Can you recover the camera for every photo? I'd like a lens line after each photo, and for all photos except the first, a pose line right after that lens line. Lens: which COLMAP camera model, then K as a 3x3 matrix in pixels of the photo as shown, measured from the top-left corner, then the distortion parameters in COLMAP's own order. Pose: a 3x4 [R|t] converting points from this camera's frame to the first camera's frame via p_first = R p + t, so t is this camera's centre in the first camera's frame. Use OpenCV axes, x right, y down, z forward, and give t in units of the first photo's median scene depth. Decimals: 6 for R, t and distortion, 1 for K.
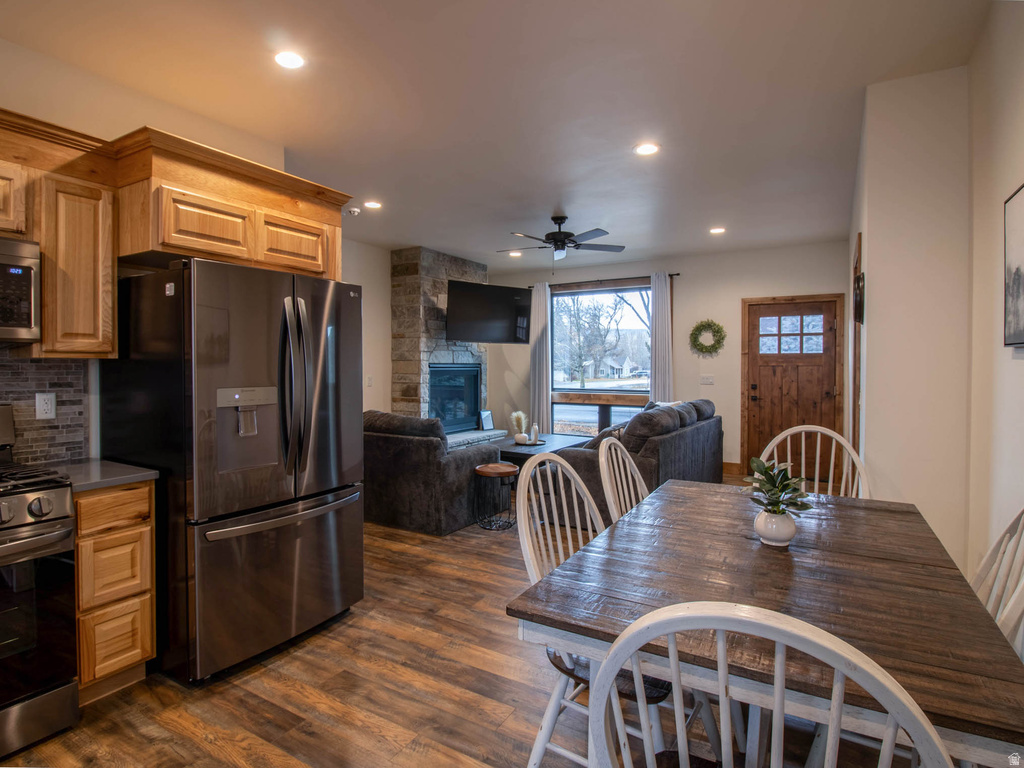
lens RADIAL K [[539.5, 0, 515.3], [0, 539.5, 367.6], [0, 0, 1]] dist [-0.003527, -0.009801]
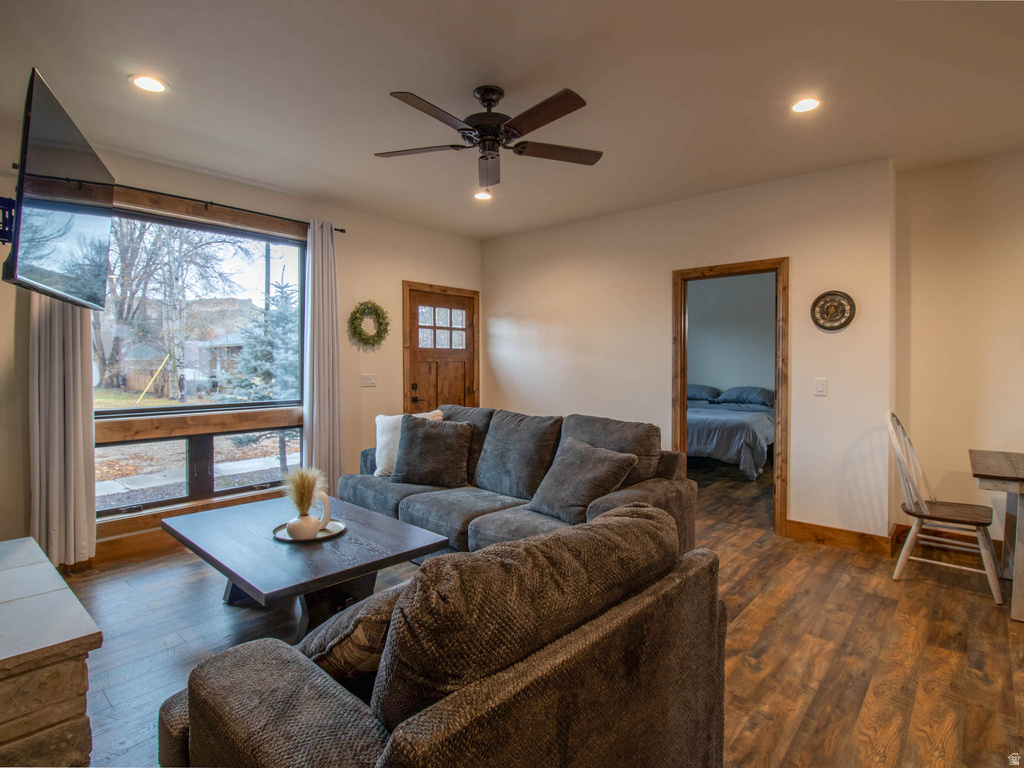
lens RADIAL K [[539.5, 0, 511.9], [0, 539.5, 363.2], [0, 0, 1]] dist [-0.003527, -0.009801]
pose [[0.176051, -0.004806, 0.984369, -0.358030], [0.001420, 0.999988, 0.004628, -0.005076], [-0.984380, 0.000583, 0.176056, 0.690457]]
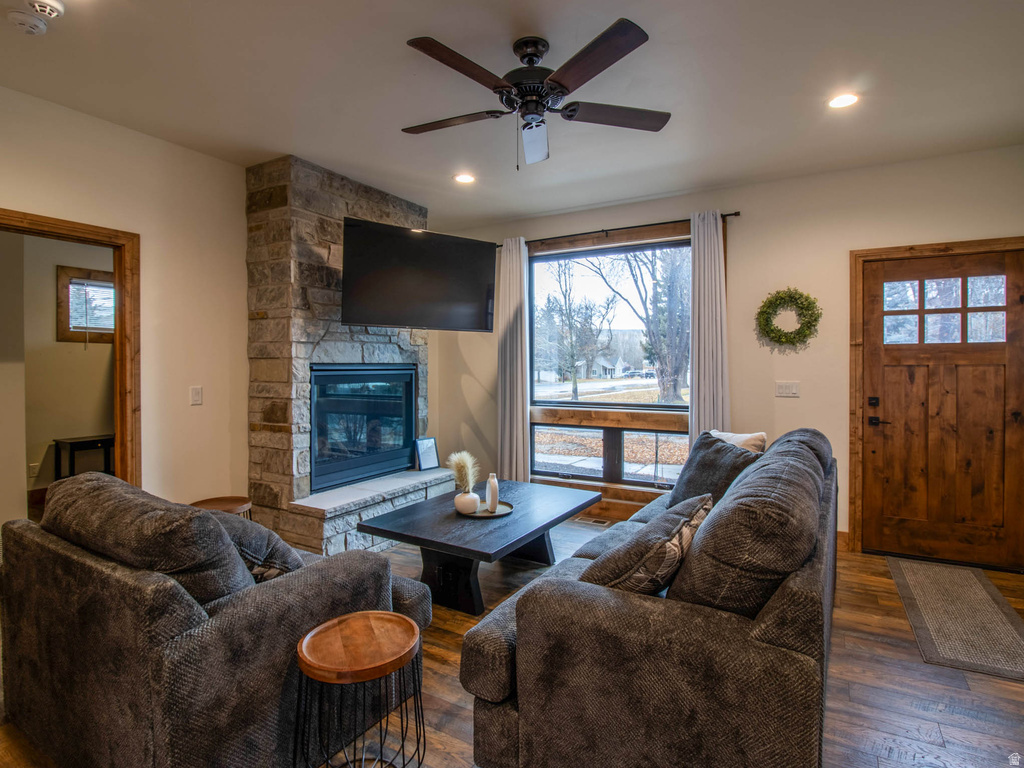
lens RADIAL K [[539.5, 0, 519.9], [0, 539.5, 370.7], [0, 0, 1]] dist [-0.003527, -0.009801]
pose [[0.999724, -0.004025, 0.023143, 0.047690], [0.003920, 0.999982, 0.004603, -0.002101], [-0.023161, -0.004511, 0.999722, 0.423208]]
